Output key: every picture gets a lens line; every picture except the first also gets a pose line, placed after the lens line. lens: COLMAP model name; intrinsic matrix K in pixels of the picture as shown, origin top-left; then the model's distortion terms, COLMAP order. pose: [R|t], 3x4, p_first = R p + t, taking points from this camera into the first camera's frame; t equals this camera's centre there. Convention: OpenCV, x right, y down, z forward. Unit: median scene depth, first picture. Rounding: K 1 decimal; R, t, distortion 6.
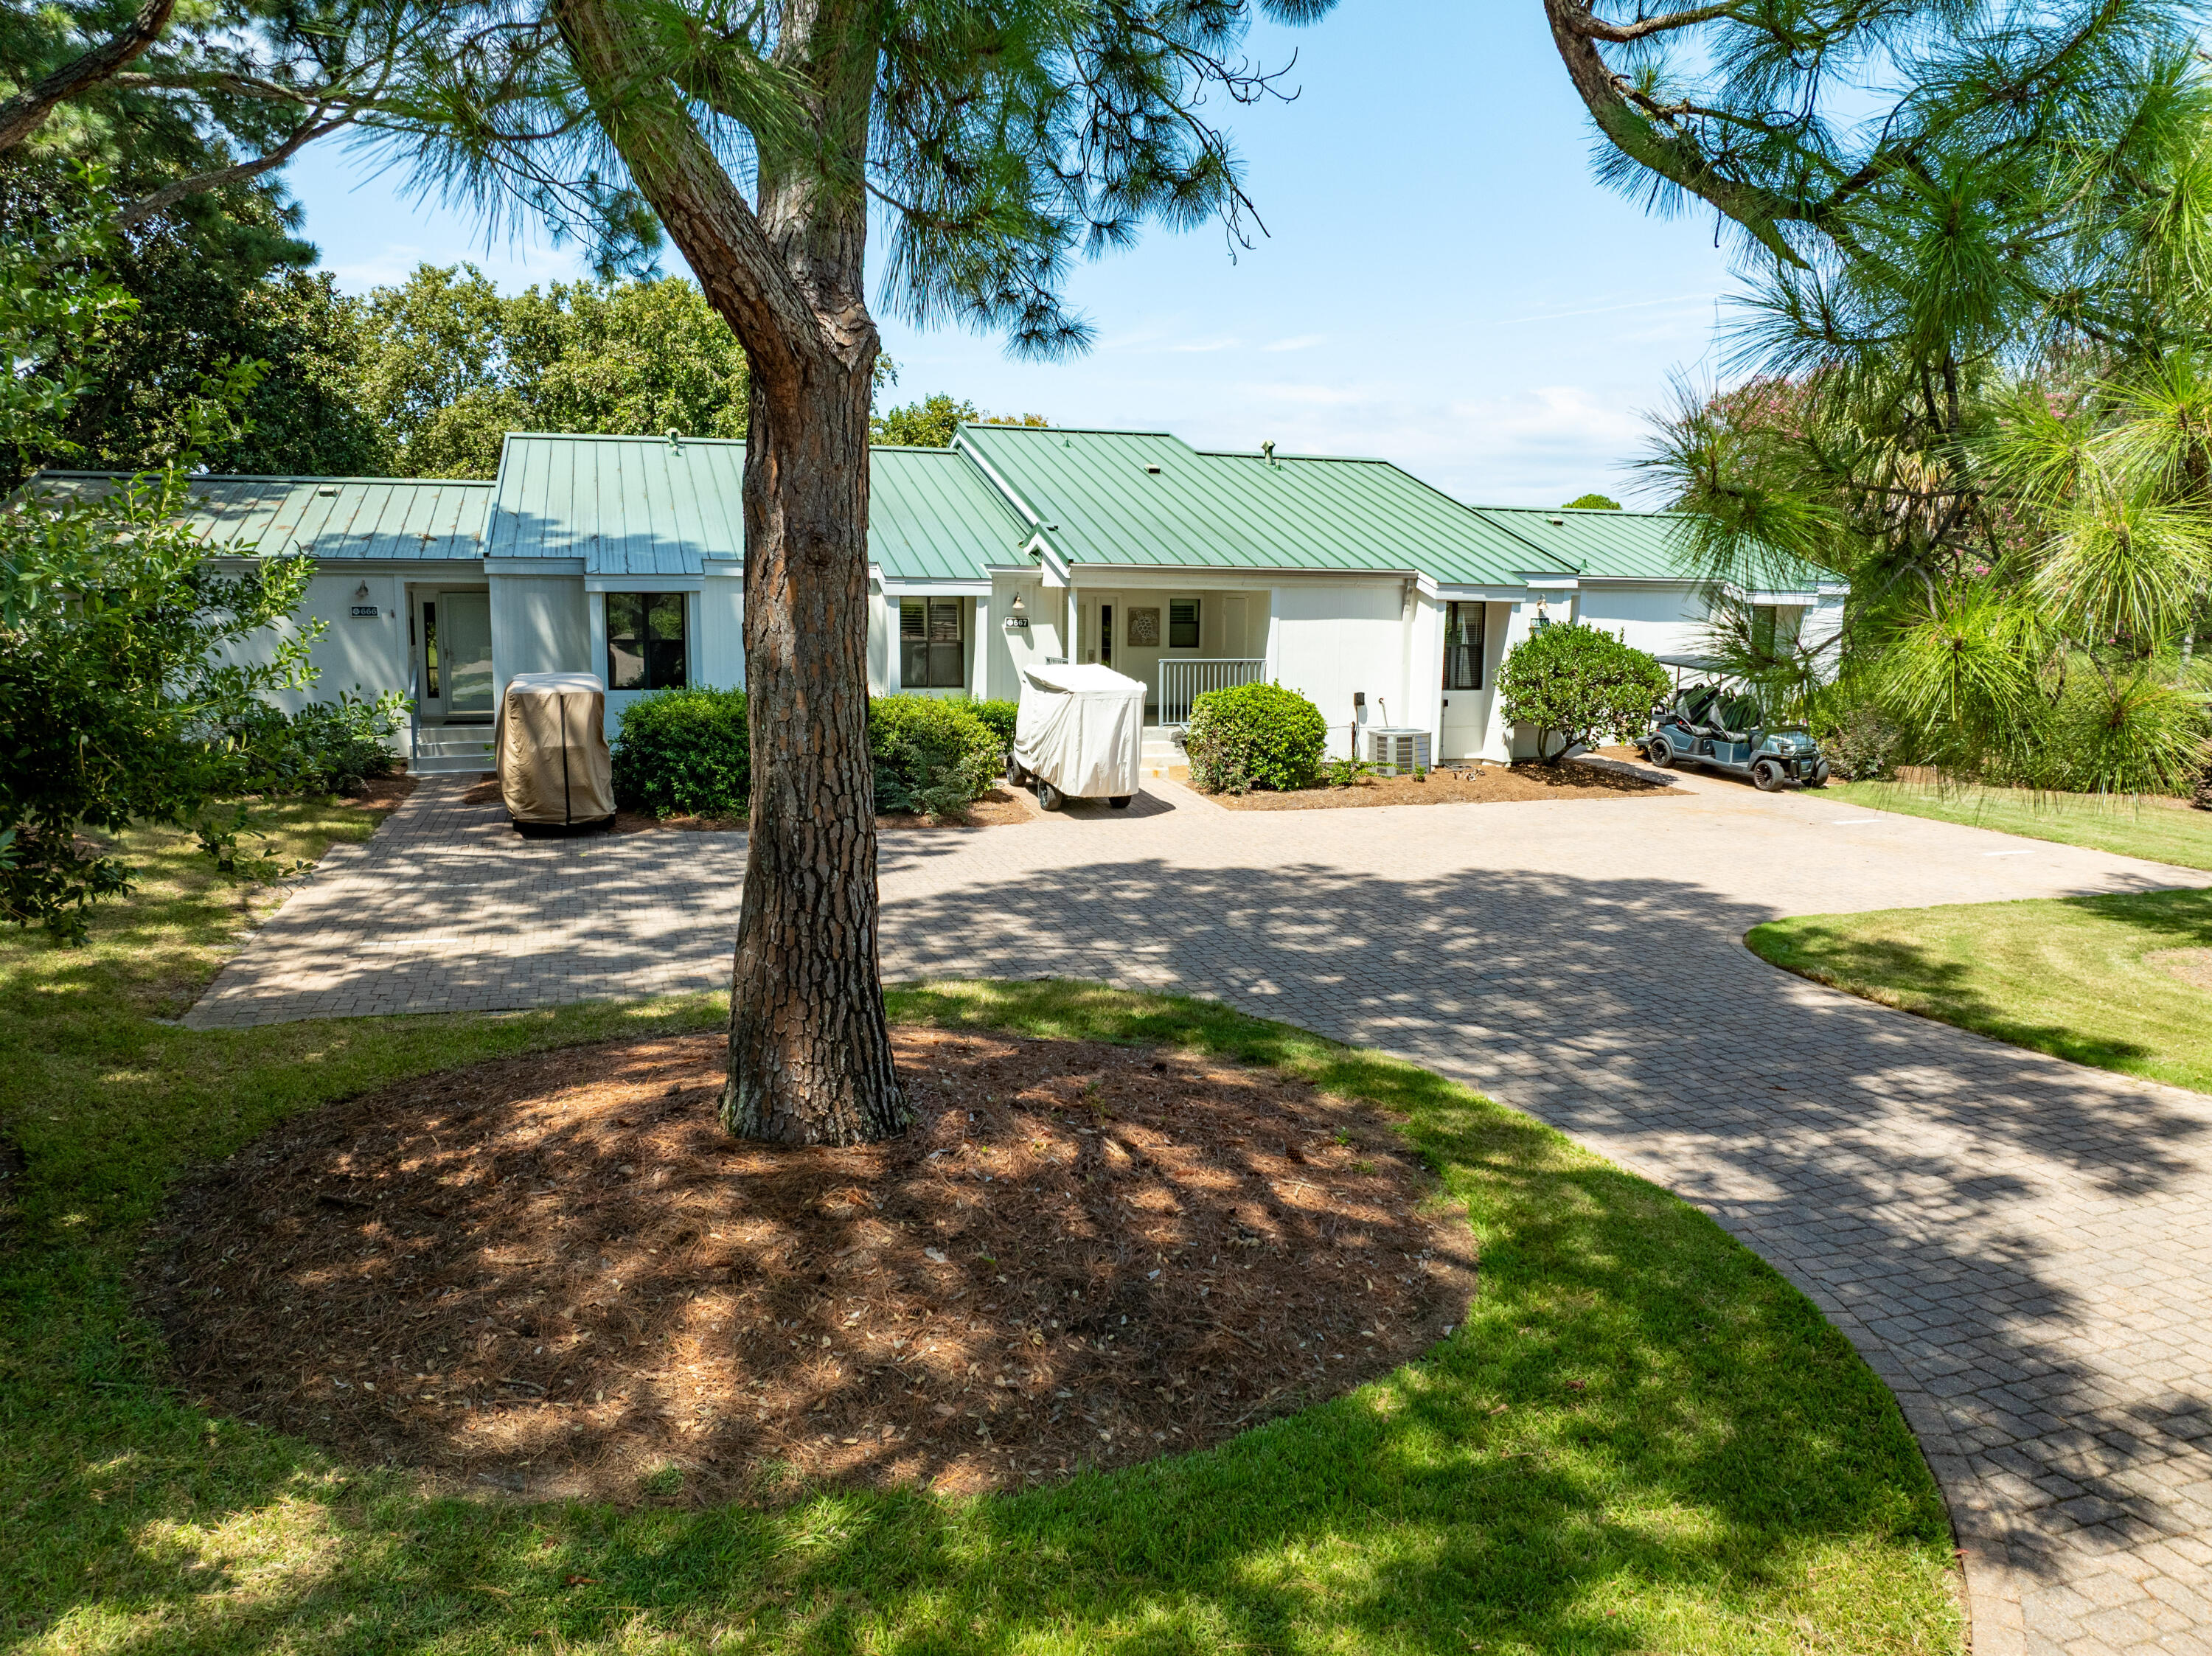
lens RADIAL K [[1584.7, 0, 1106.0], [0, 1584.7, 828.0], [0, 0, 1]] dist [-0.046640, -0.007019]
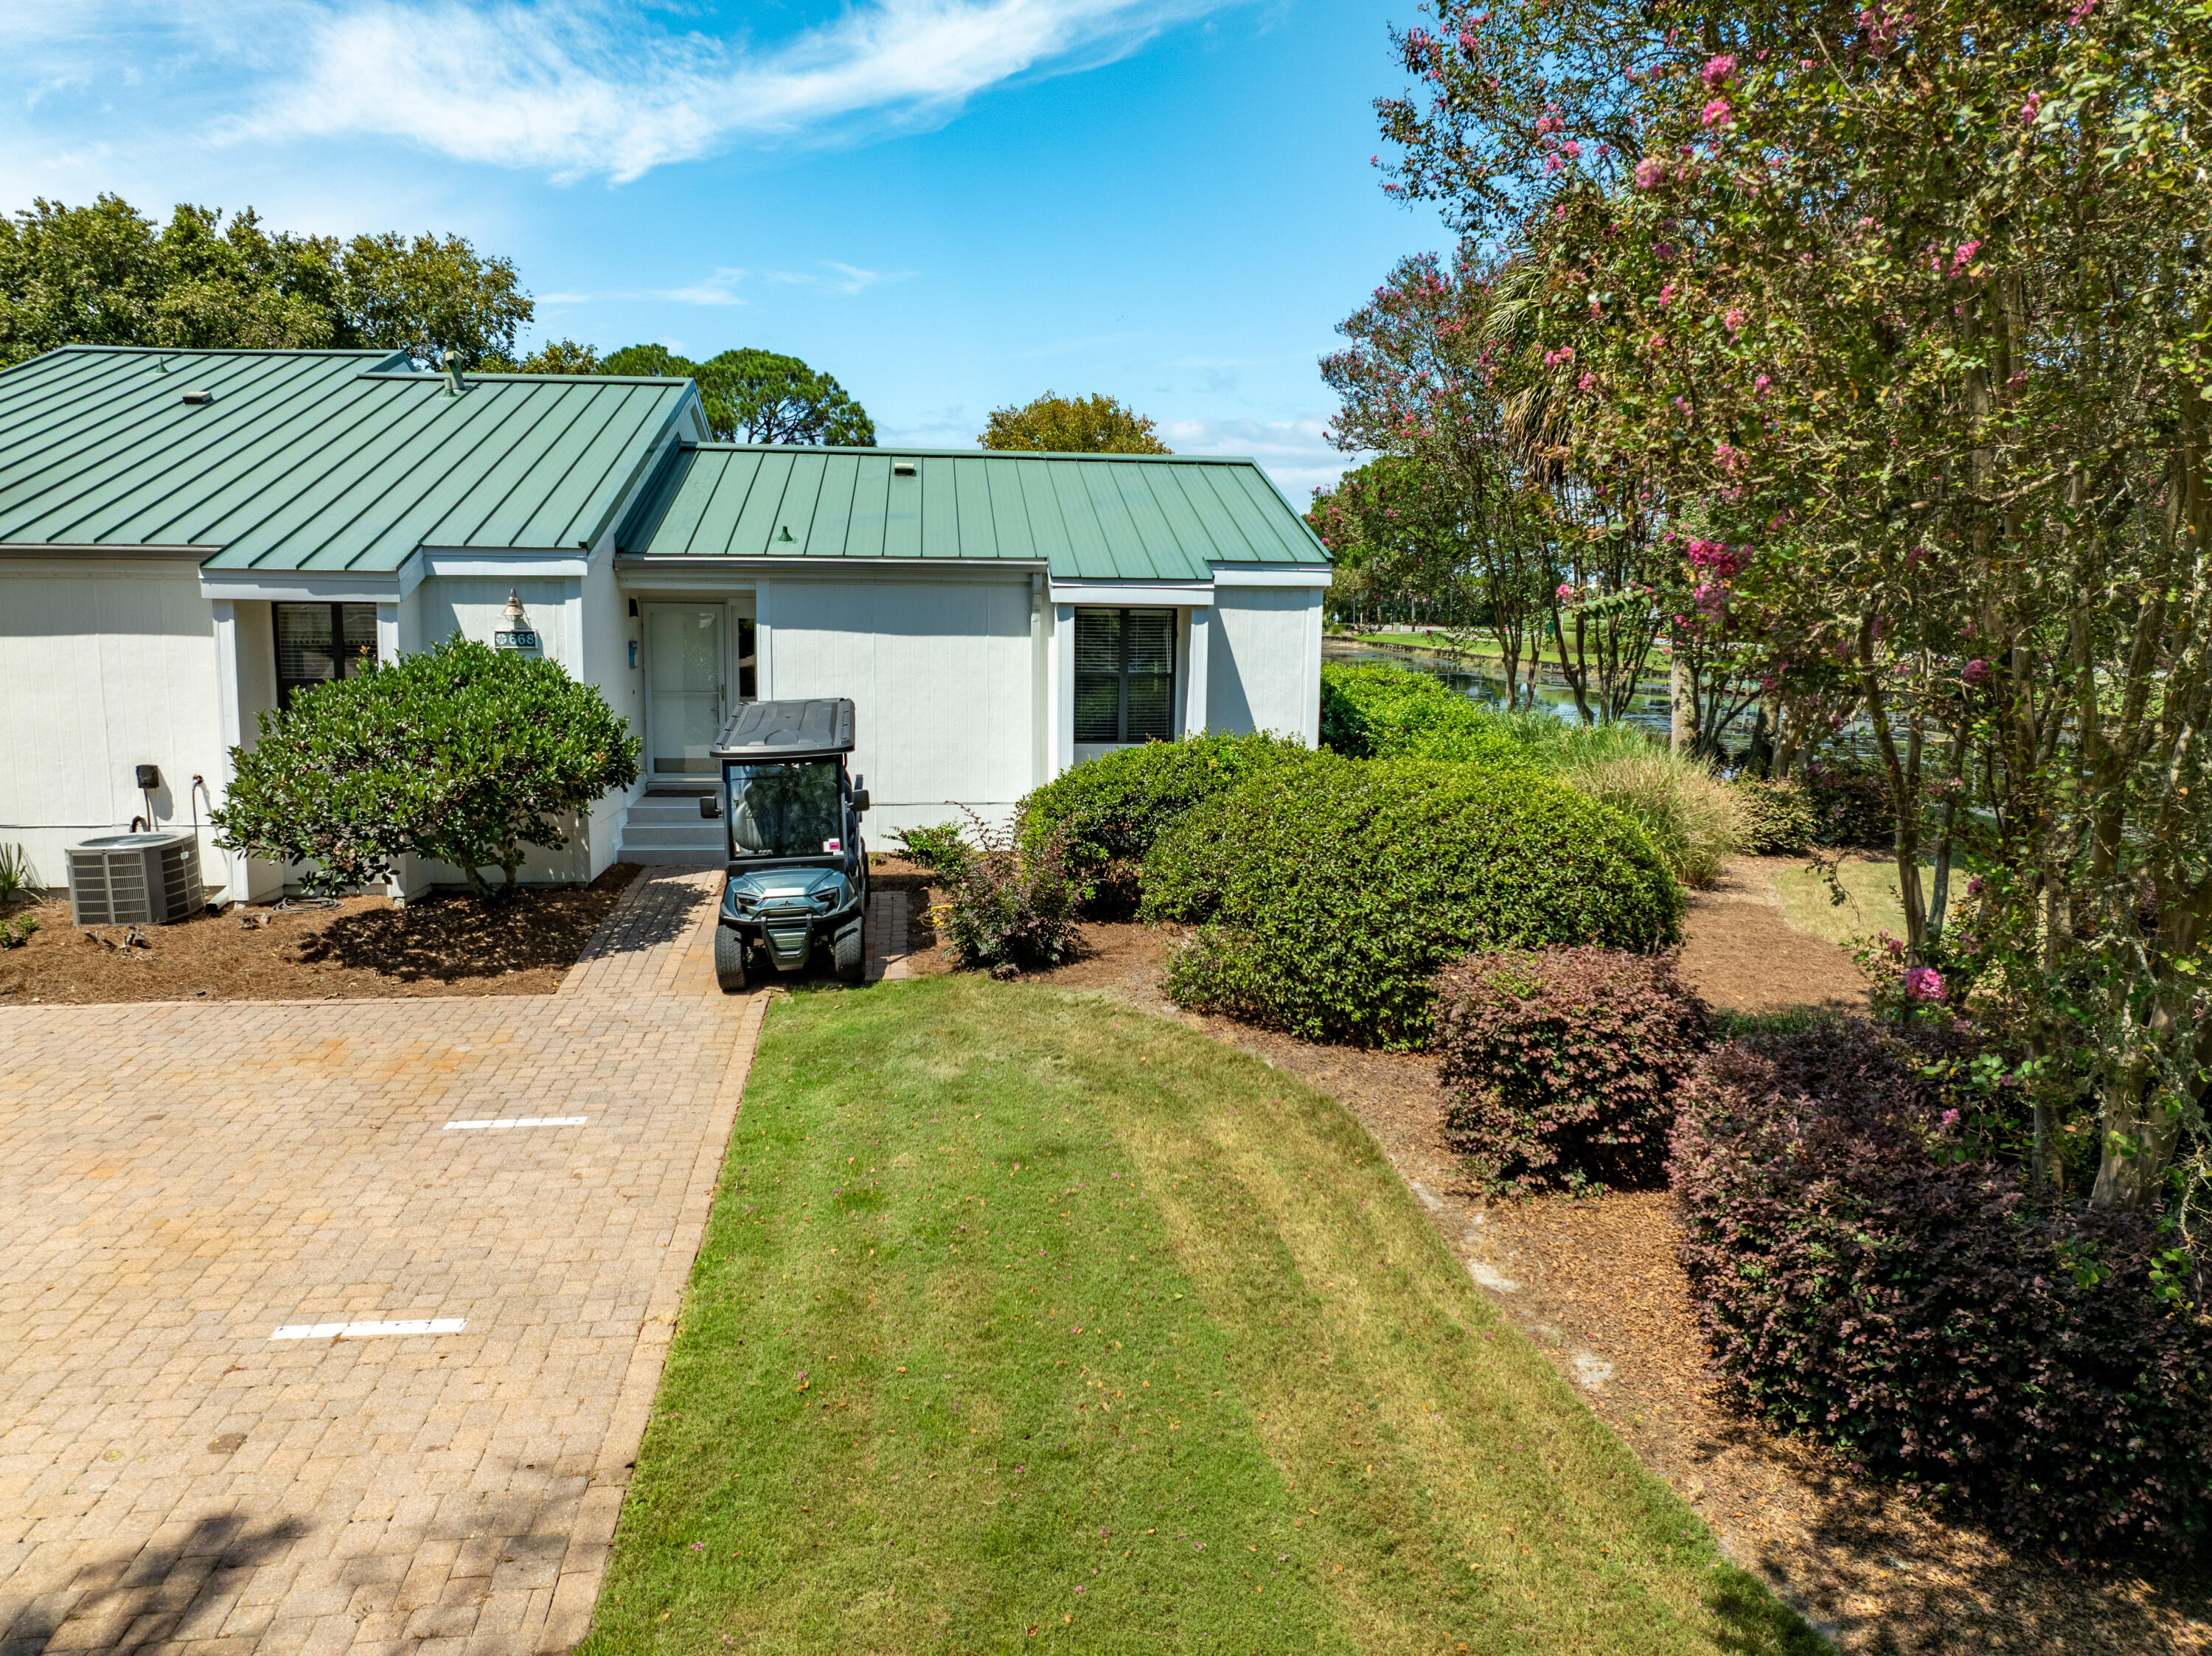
lens RADIAL K [[1571.2, 0, 1109.7], [0, 1571.2, 796.1], [0, 0, 1]] dist [-0.037836, -0.011956]
pose [[0.979038, 0.023909, -0.202270, 0.843078], [-0.028735, 0.999367, -0.020955, -0.100998], [0.201641, 0.026328, 0.979106, 0.734785]]
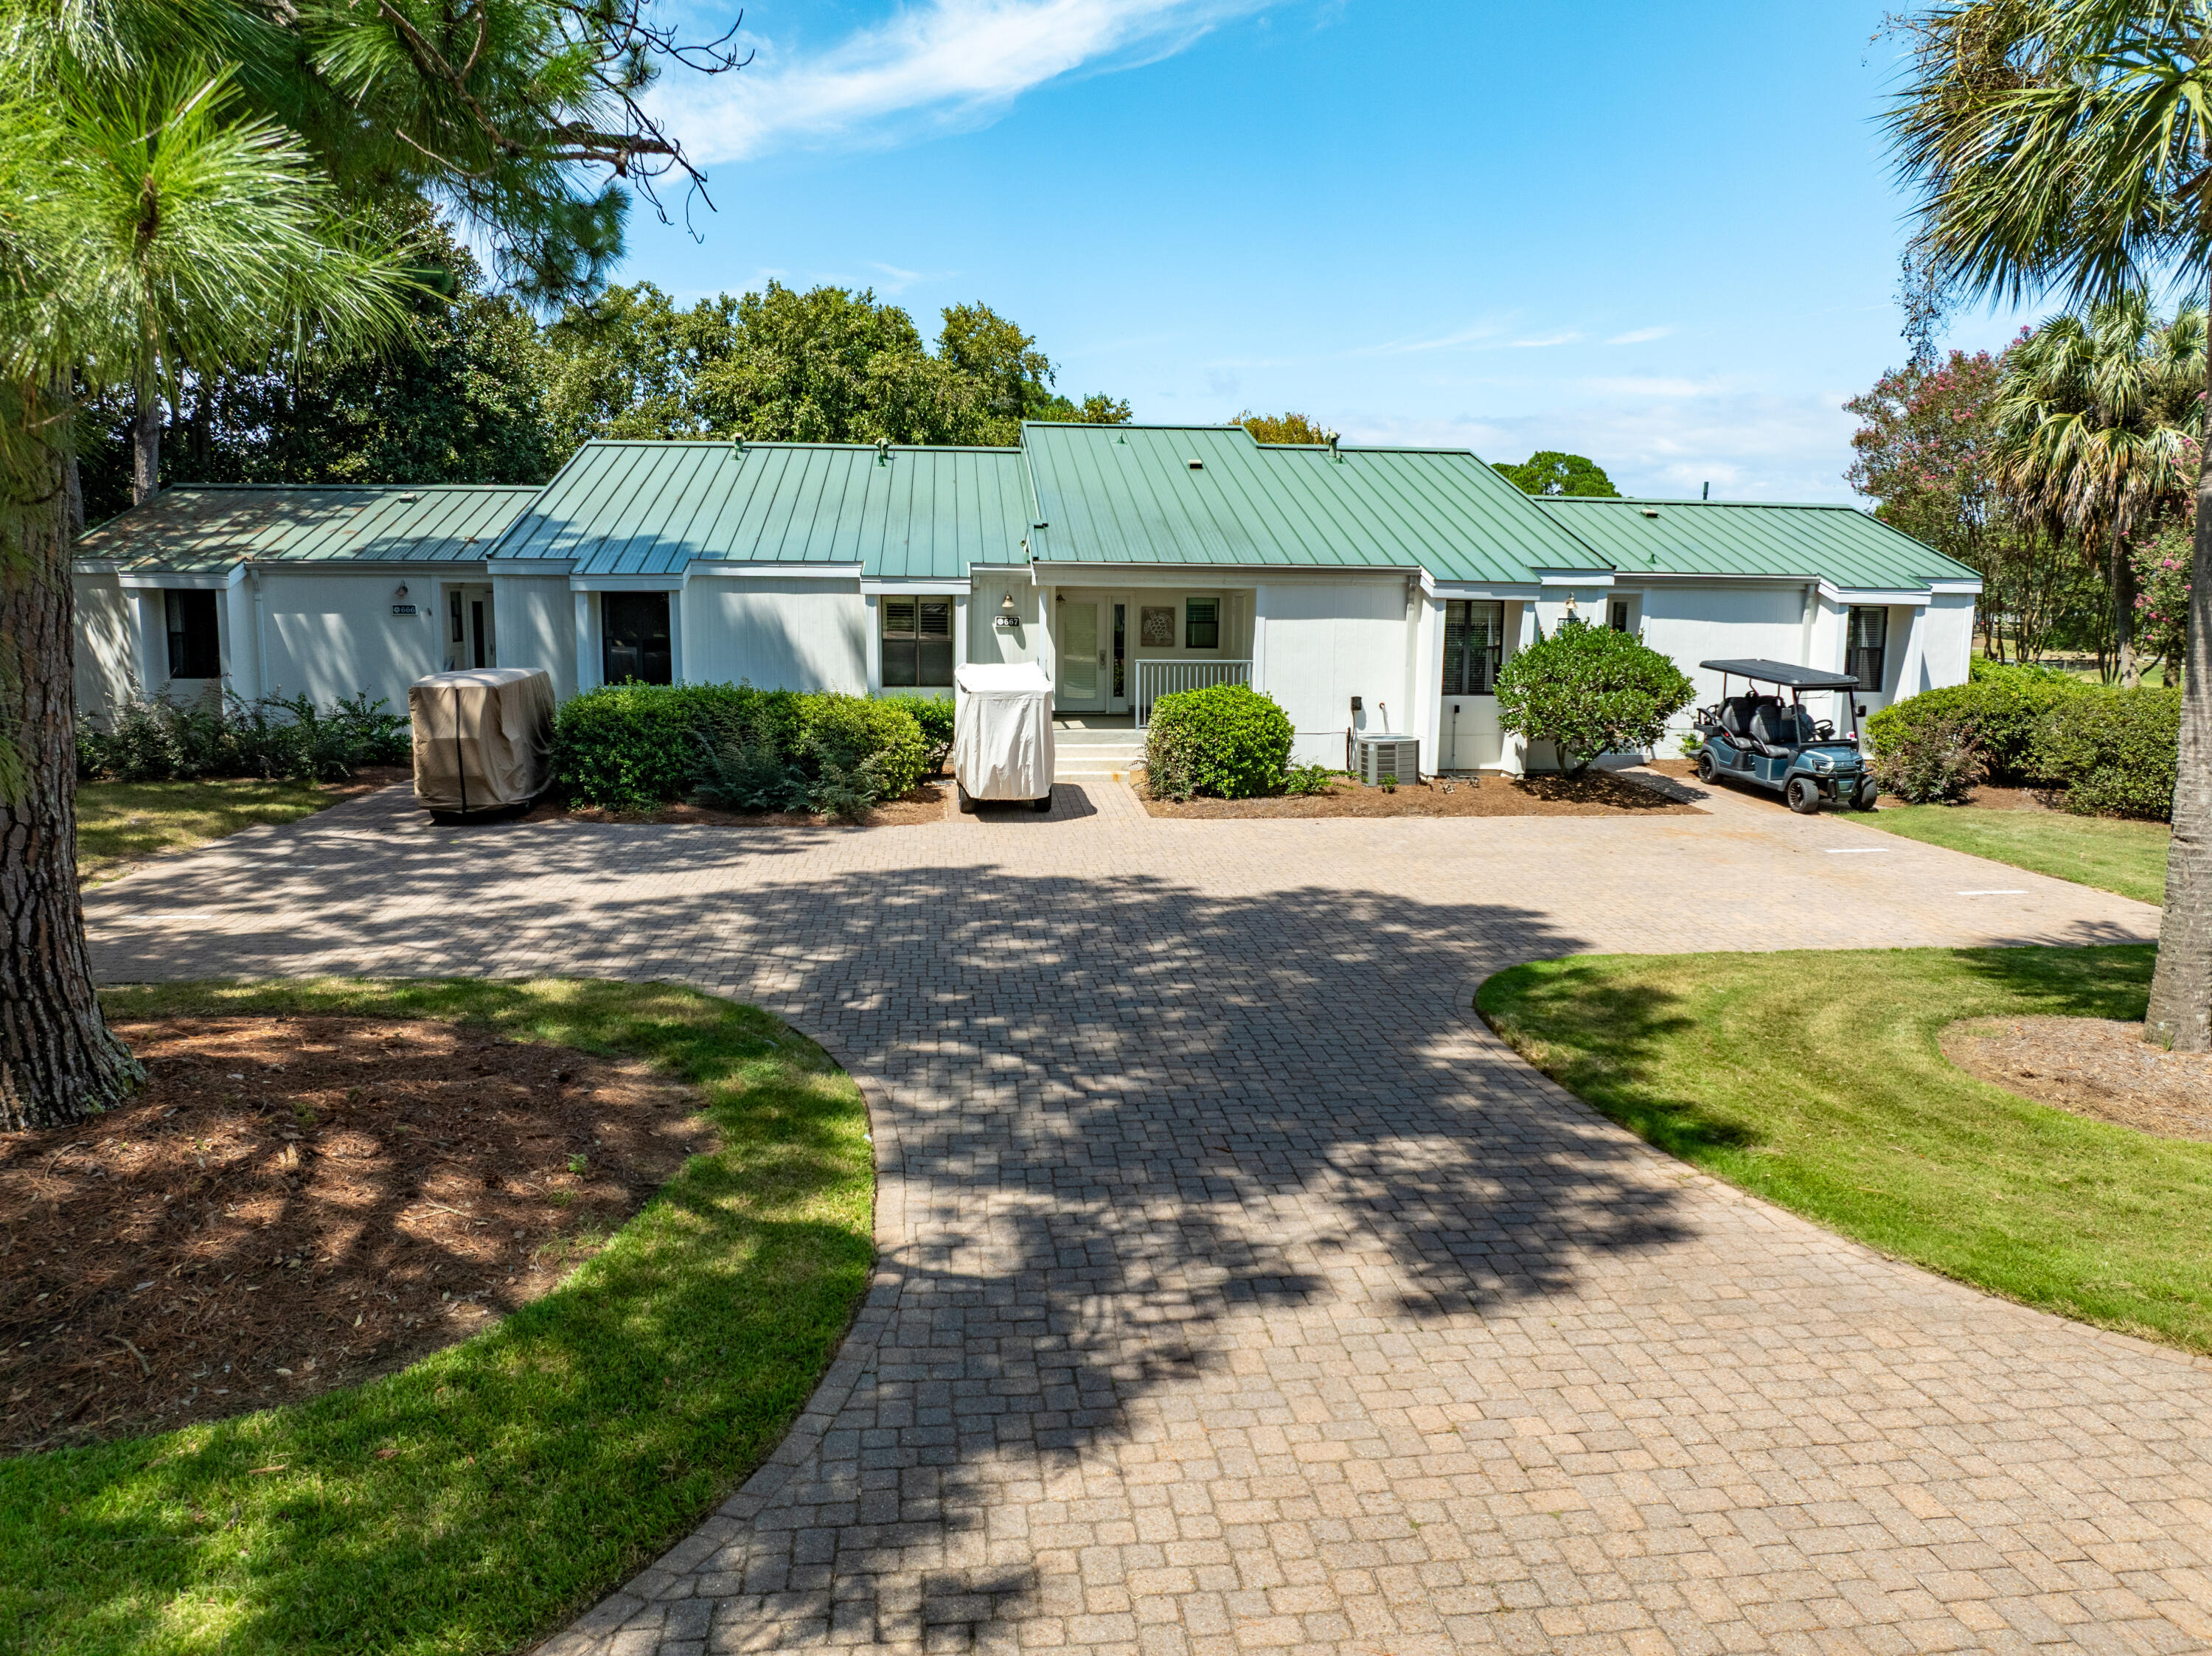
lens RADIAL K [[1581.3, 0, 1106.0], [0, 1581.3, 828.0], [0, 0, 1]] dist [-0.062407, 0.039953]
pose [[0.977800, 0.029231, -0.207491, 0.293333], [-0.029454, 0.999564, 0.002015, -0.006774], [0.207460, 0.004141, 0.978235, 0.069409]]
